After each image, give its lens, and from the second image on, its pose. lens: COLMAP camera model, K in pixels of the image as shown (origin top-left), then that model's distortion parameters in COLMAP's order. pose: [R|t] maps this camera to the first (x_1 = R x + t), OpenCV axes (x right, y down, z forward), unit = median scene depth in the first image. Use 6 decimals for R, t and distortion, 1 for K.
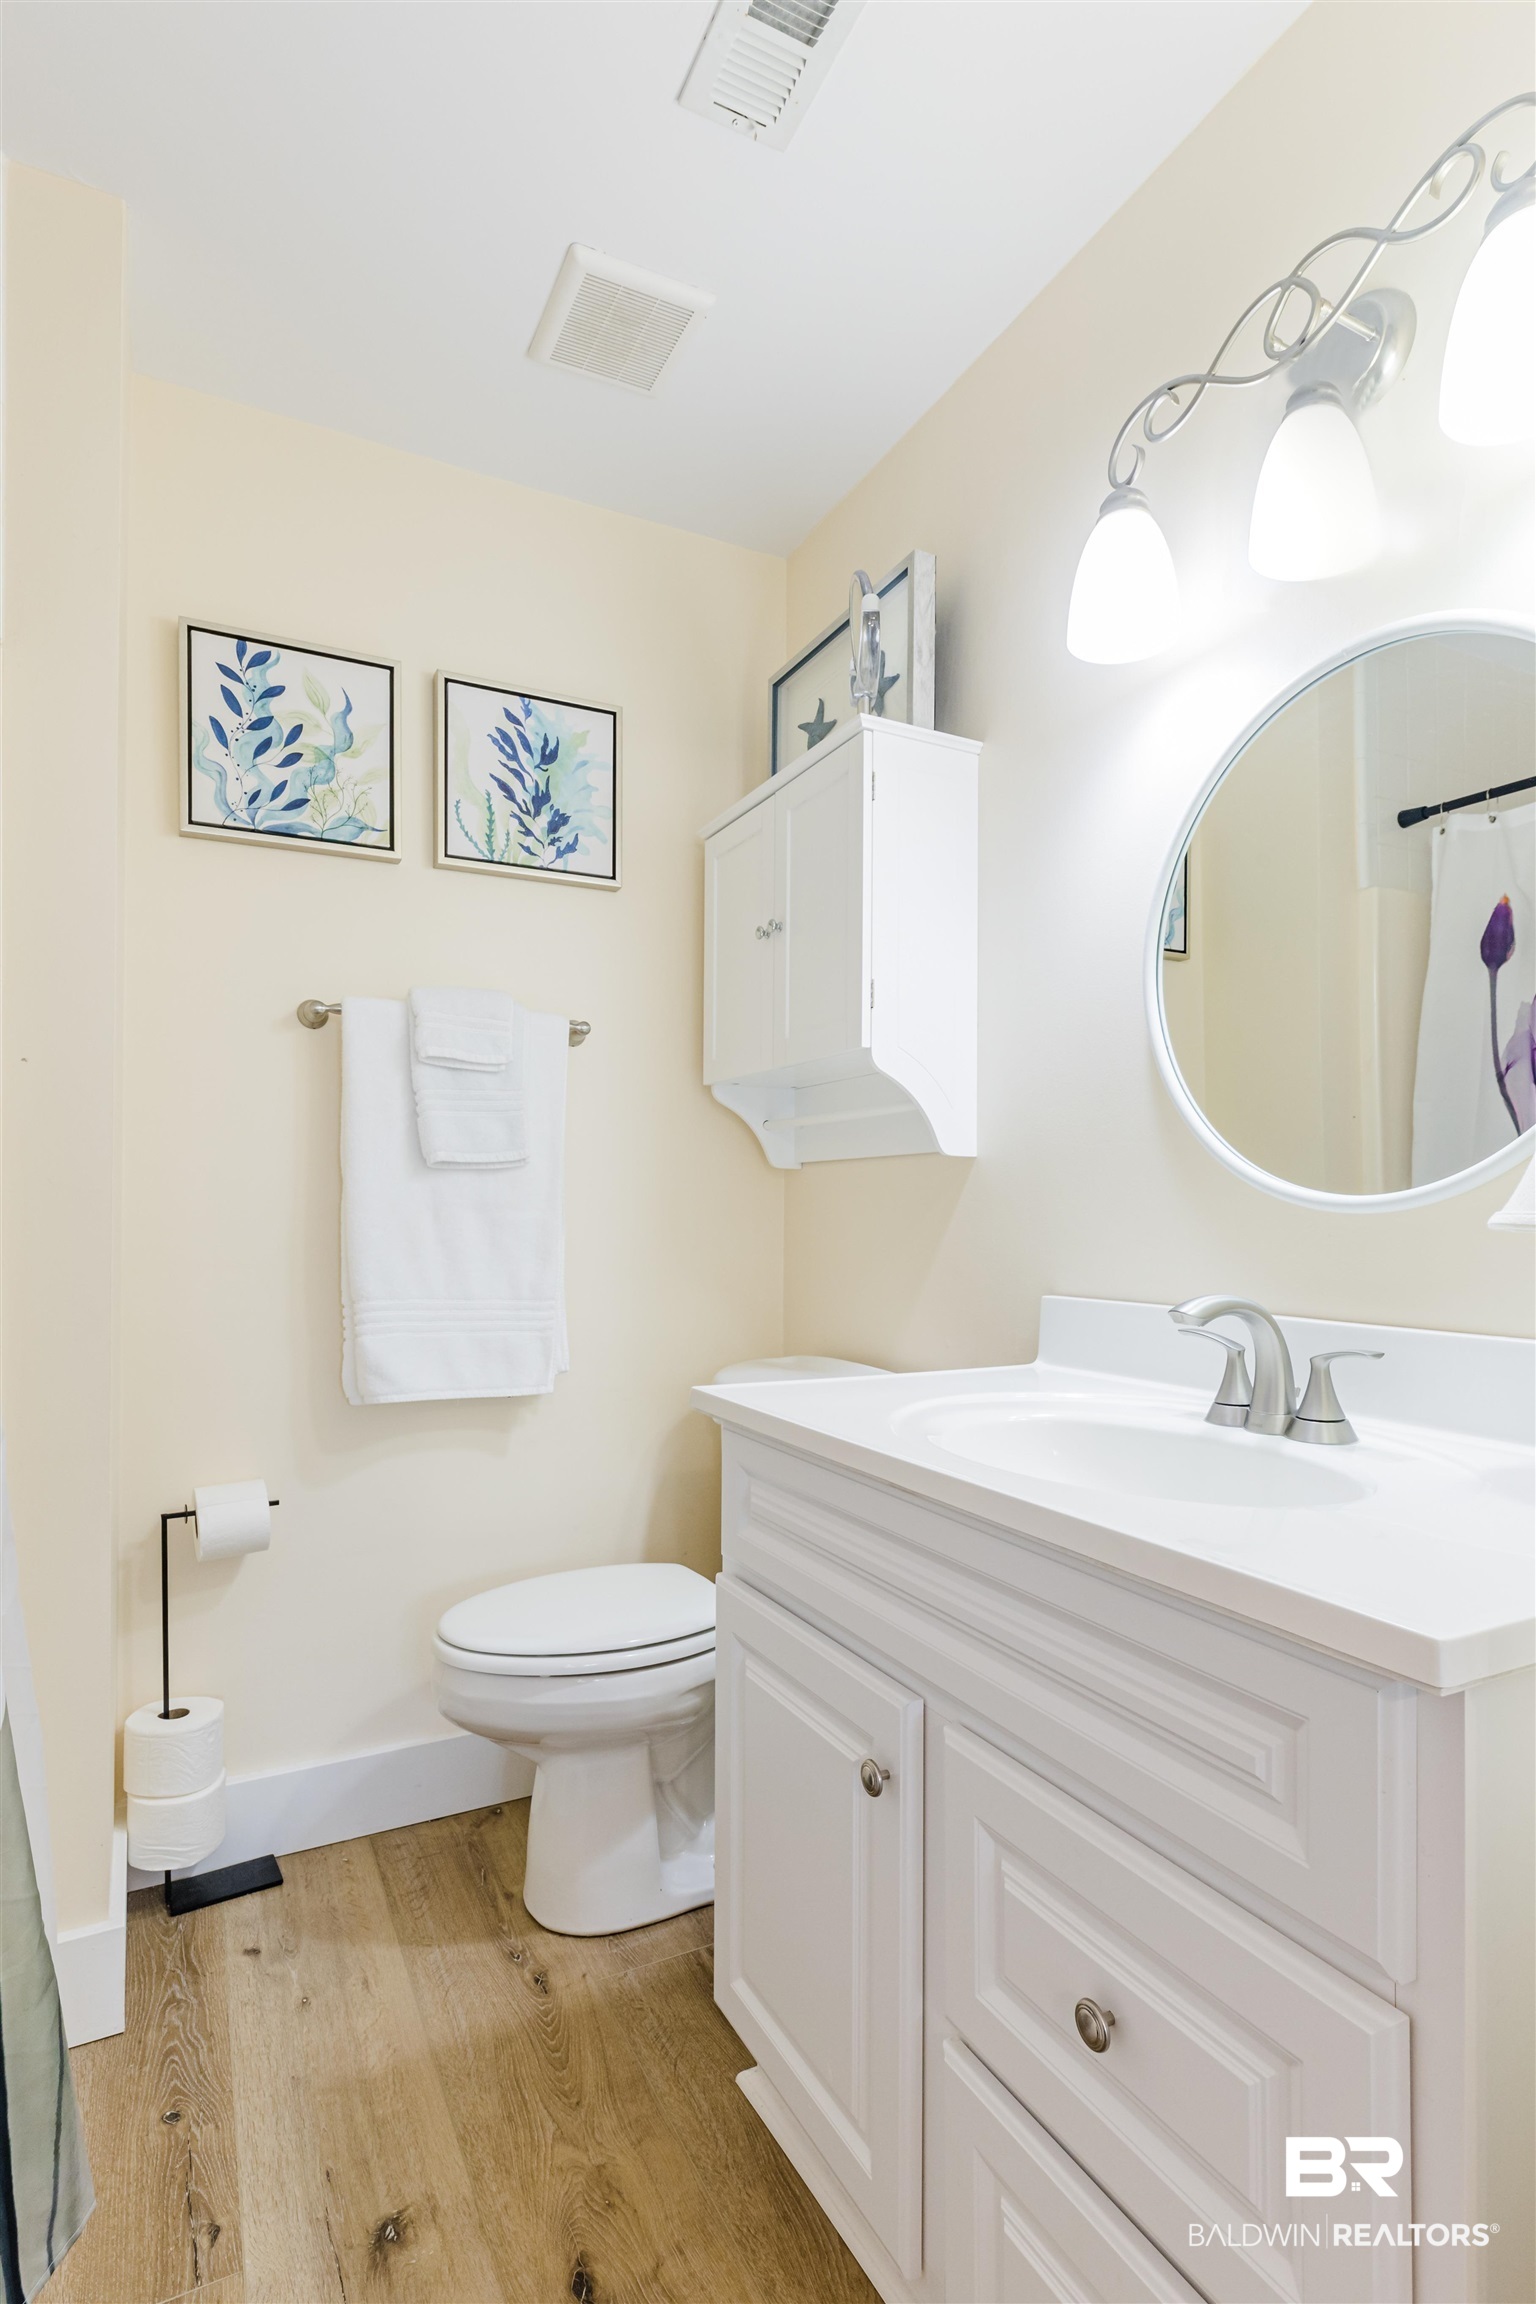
lens RADIAL K [[1131.2, 0, 781.2], [0, 1131.2, 1220.9], [0, 0, 1]] dist [-0.003866, 0.002194]
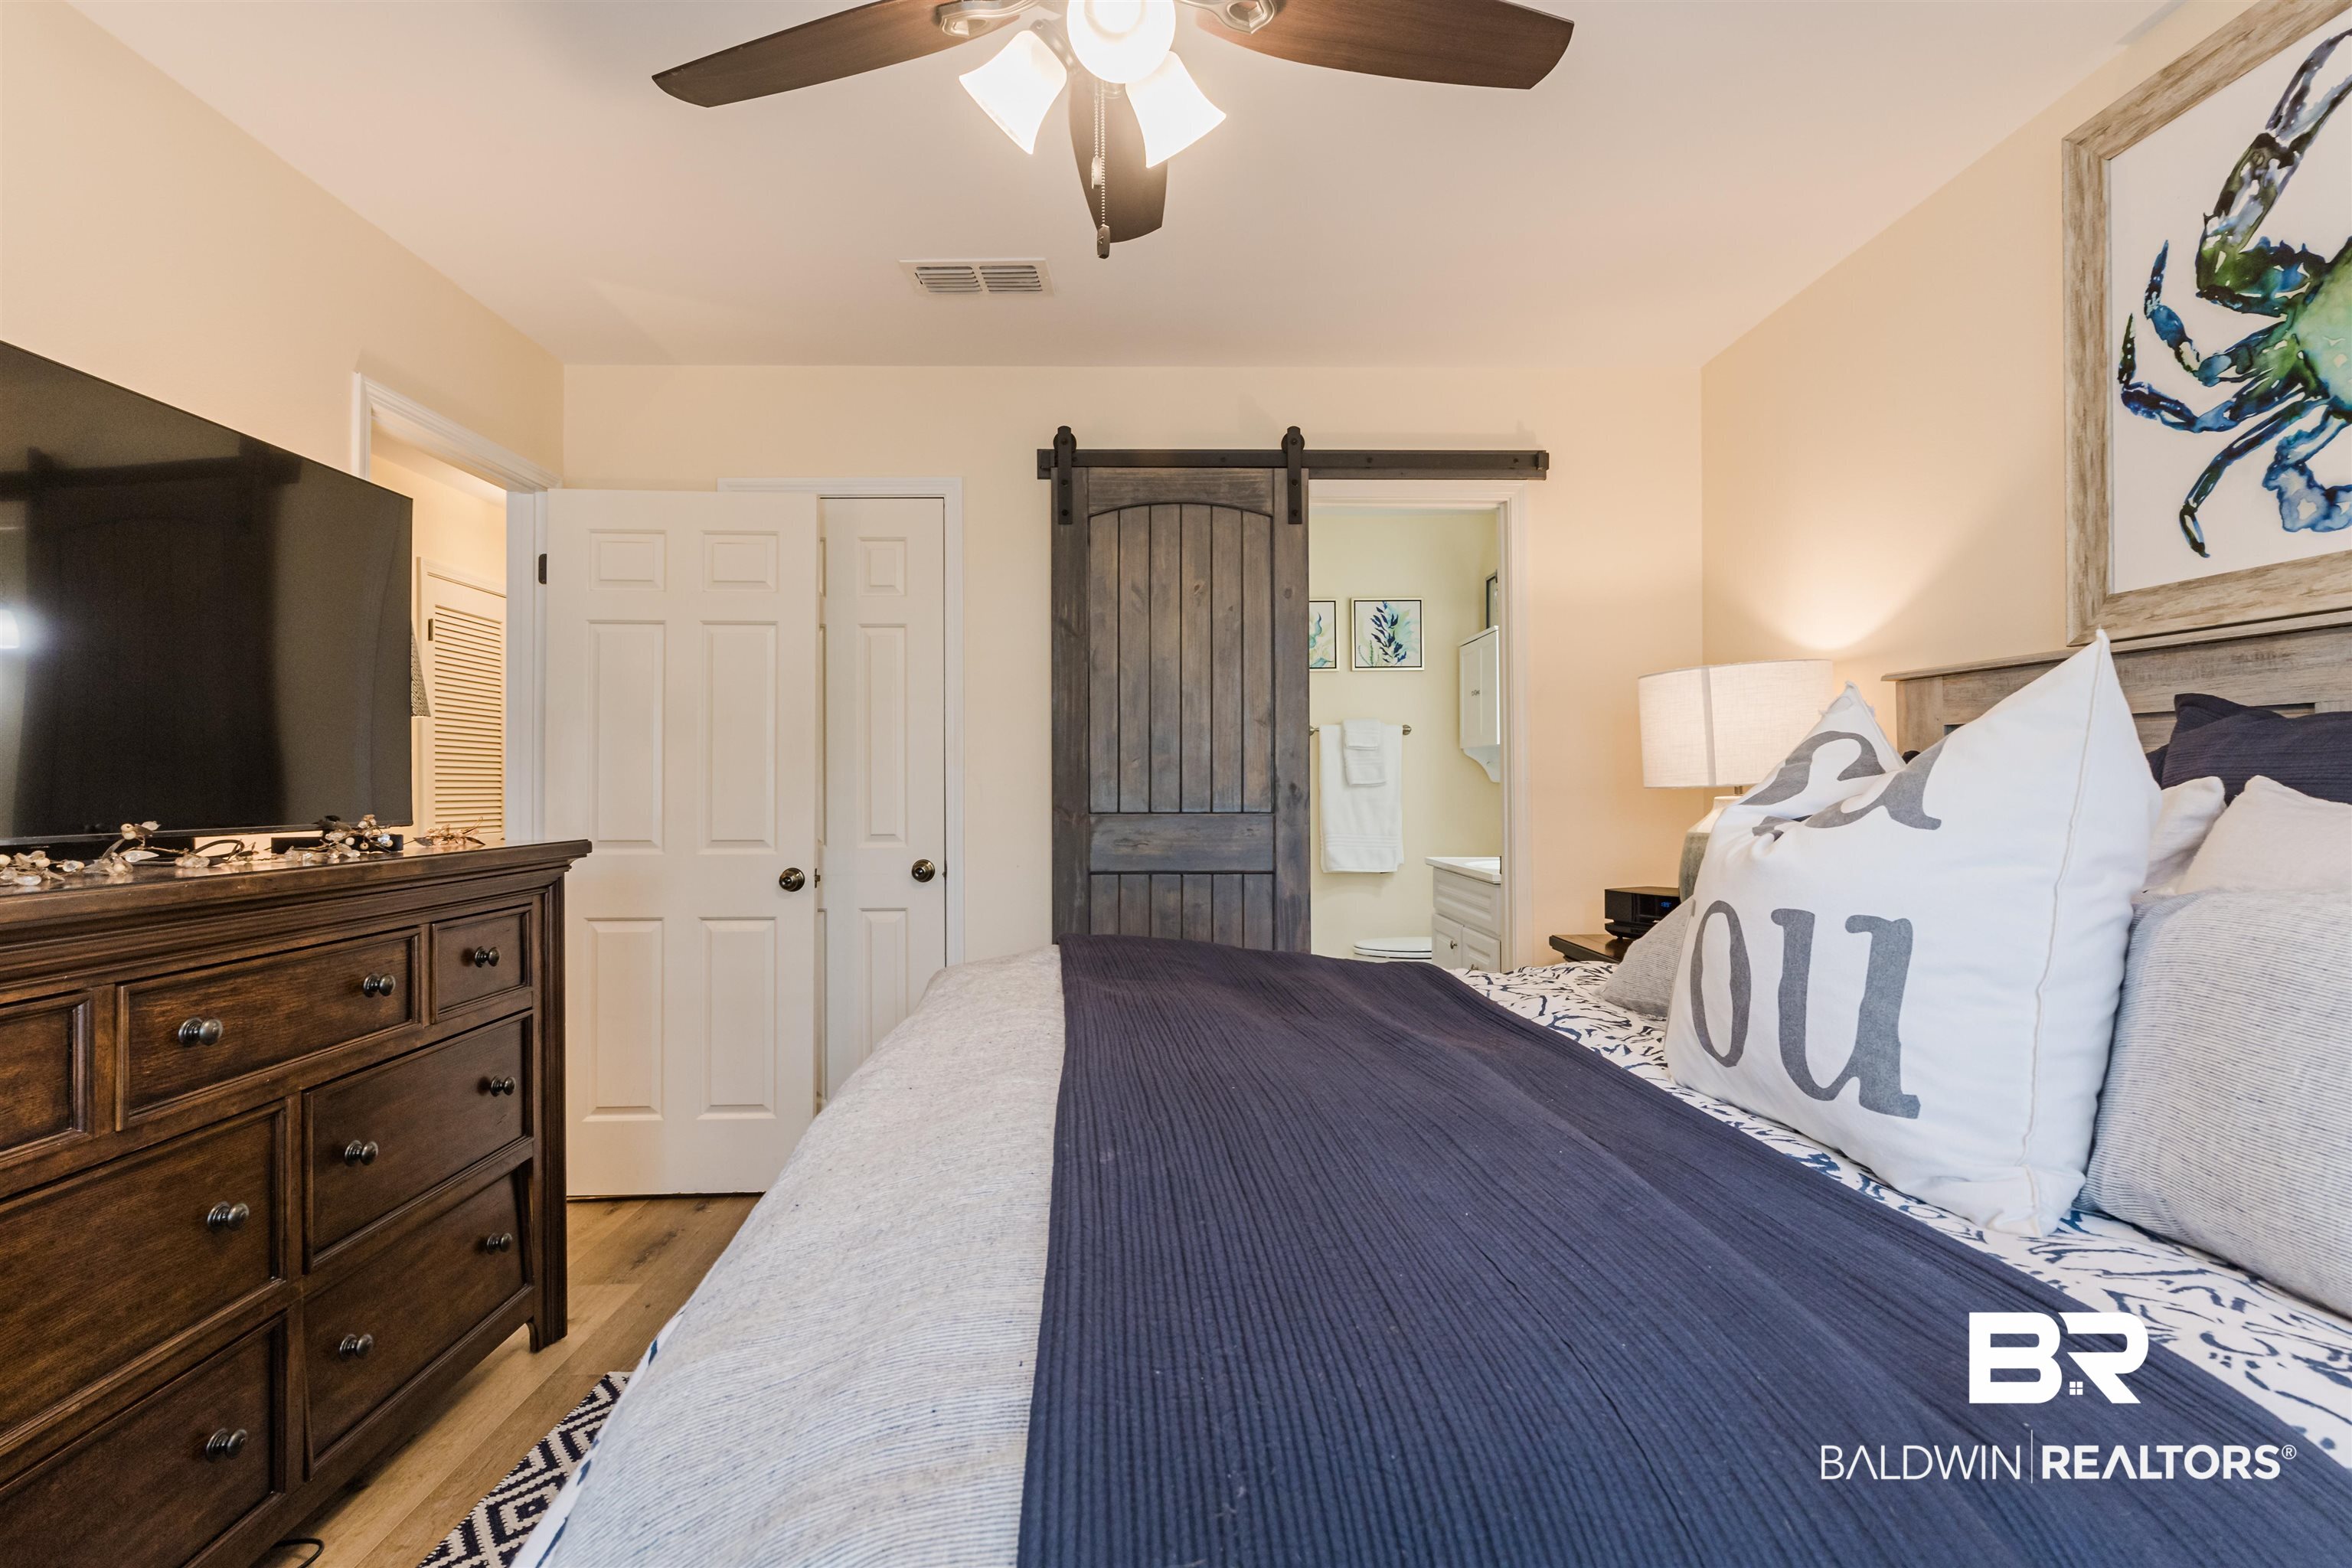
lens RADIAL K [[1154.7, 0, 1181.1], [0, 1154.7, 777.9], [0, 0, 1]] dist [-0.003866, 0.002194]
pose [[0.899701, -0.011680, -0.436350, 0.530331], [0.009524, 0.999929, -0.007129, -0.051038], [0.436402, 0.002259, 0.899749, -1.663475]]
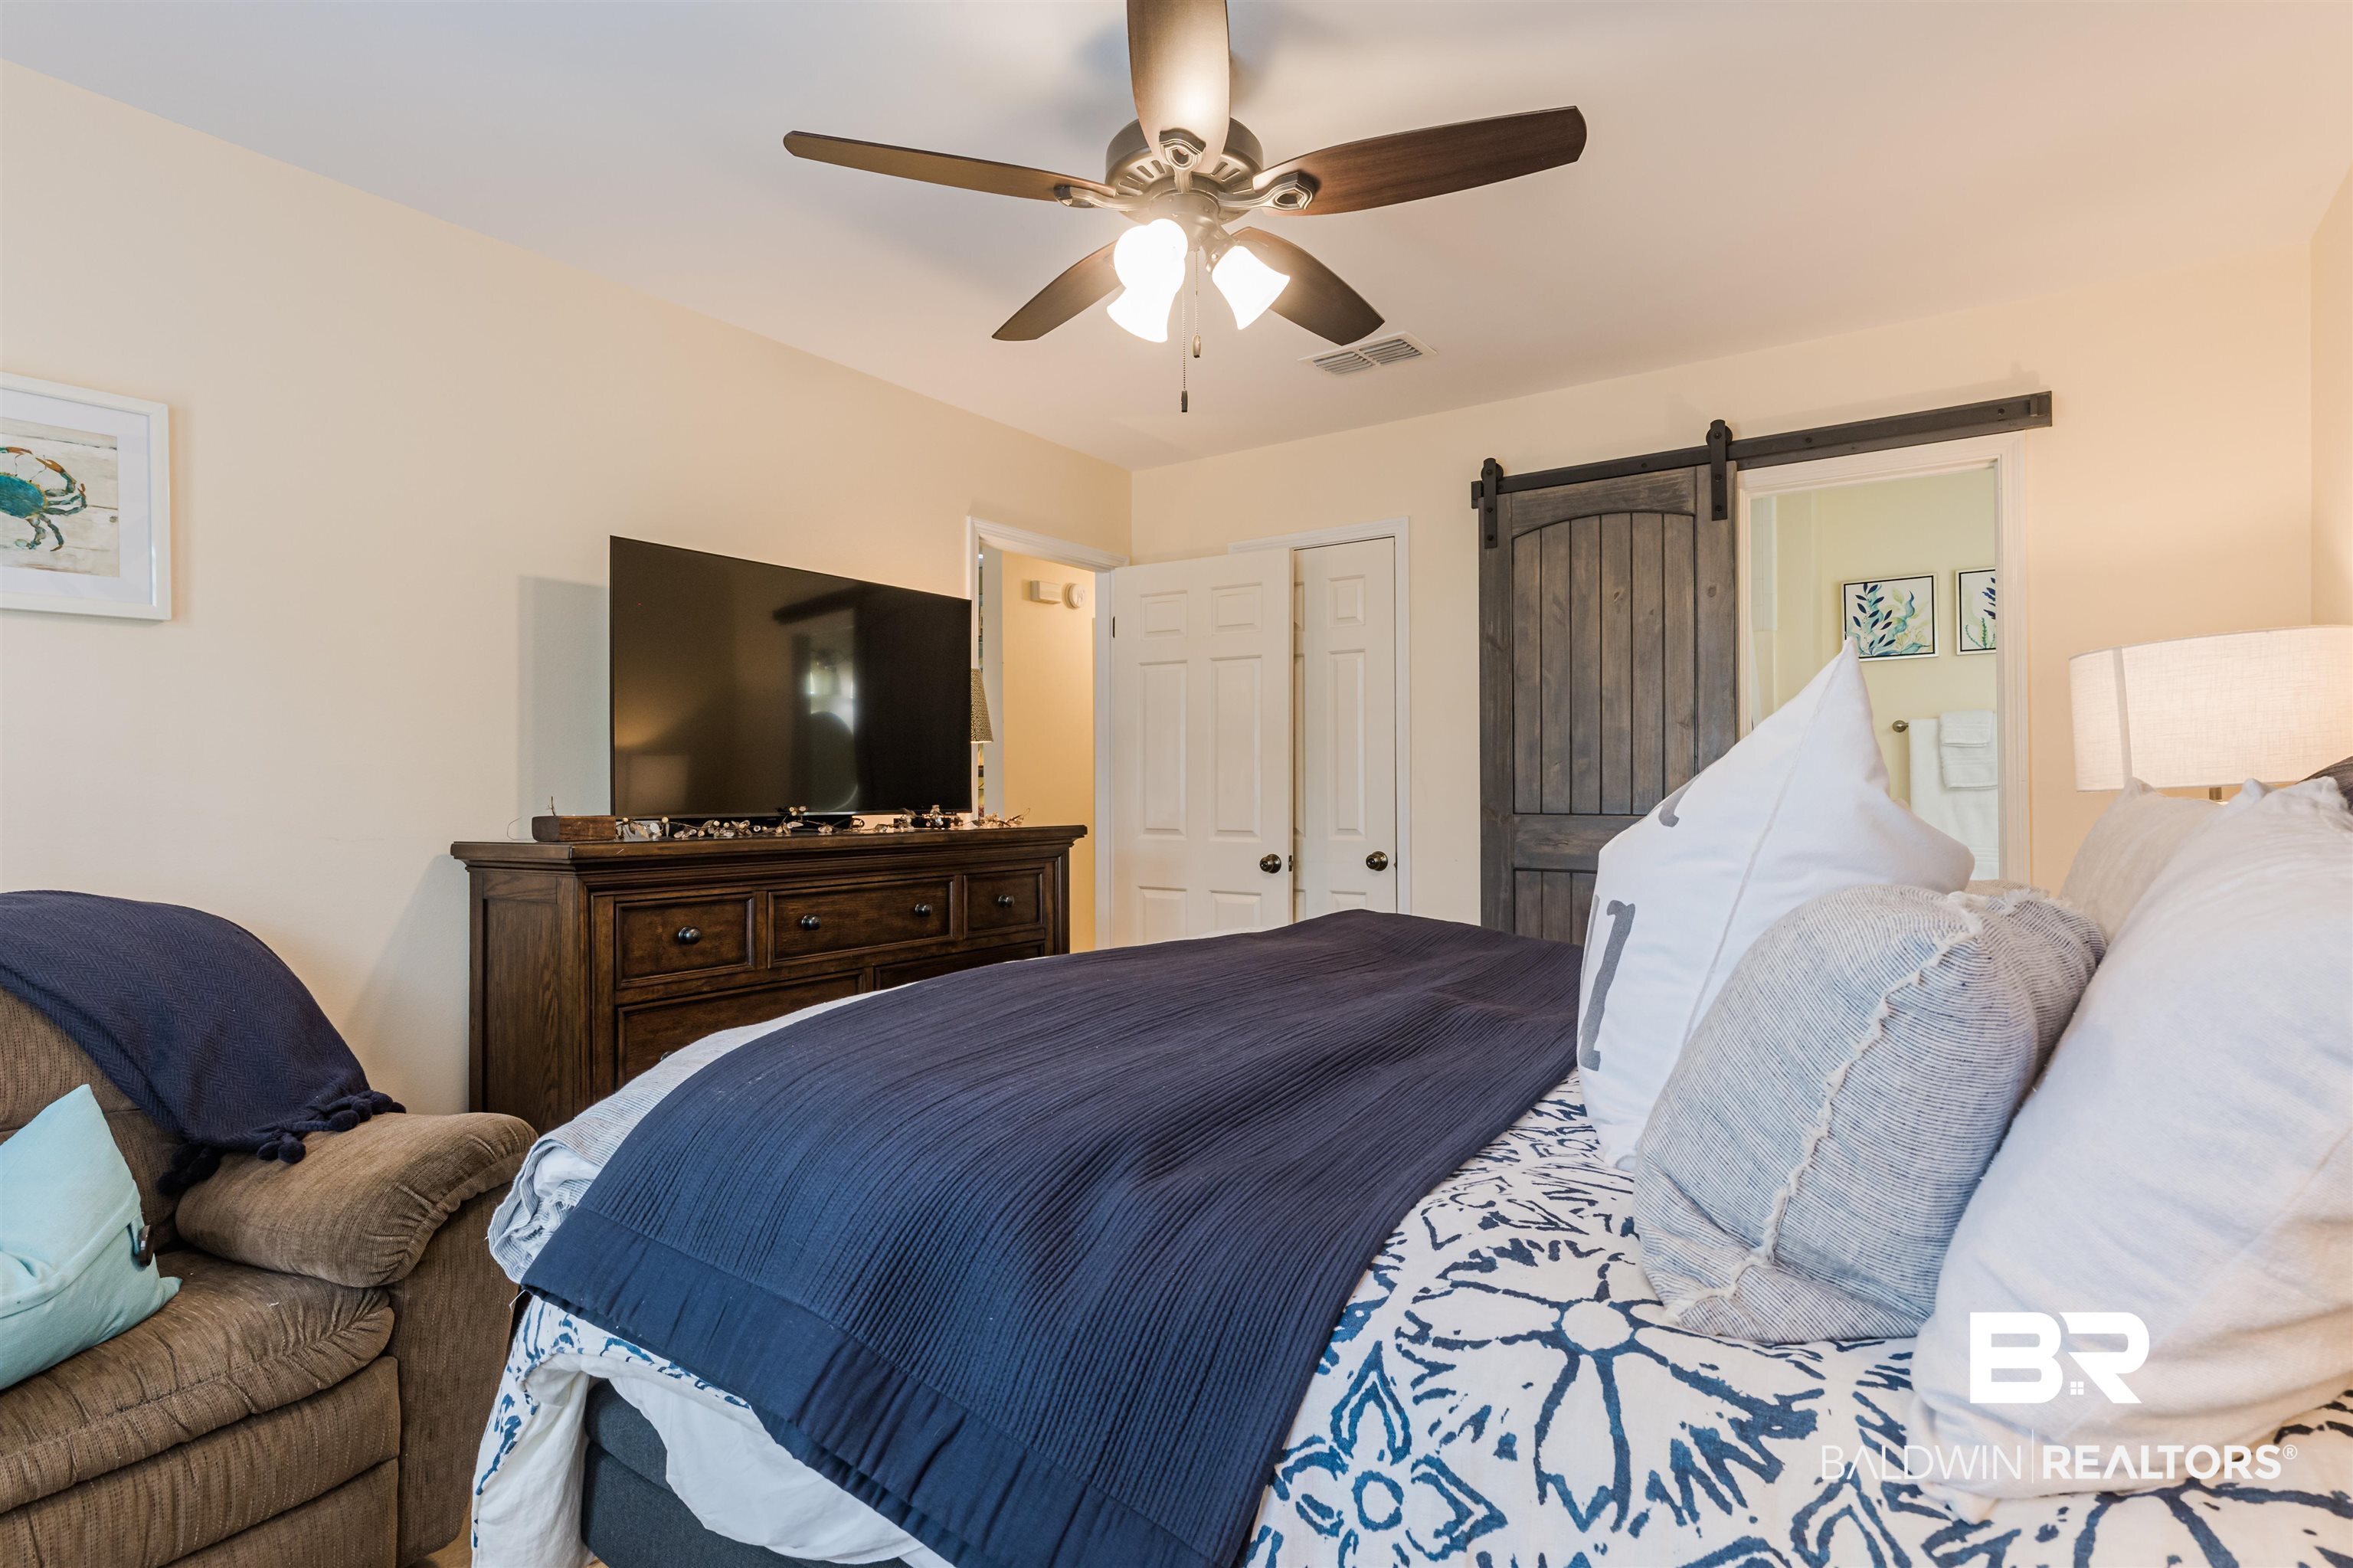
lens RADIAL K [[1155.3, 0, 1175.6], [0, 1155.3, 787.9], [0, 0, 1]] dist [-0.003866, 0.002194]
pose [[0.477778, -0.007616, -0.878448, 1.016196], [0.005309, 0.999969, -0.005782, -0.045425], [0.878465, -0.001901, 0.477803, -1.542014]]
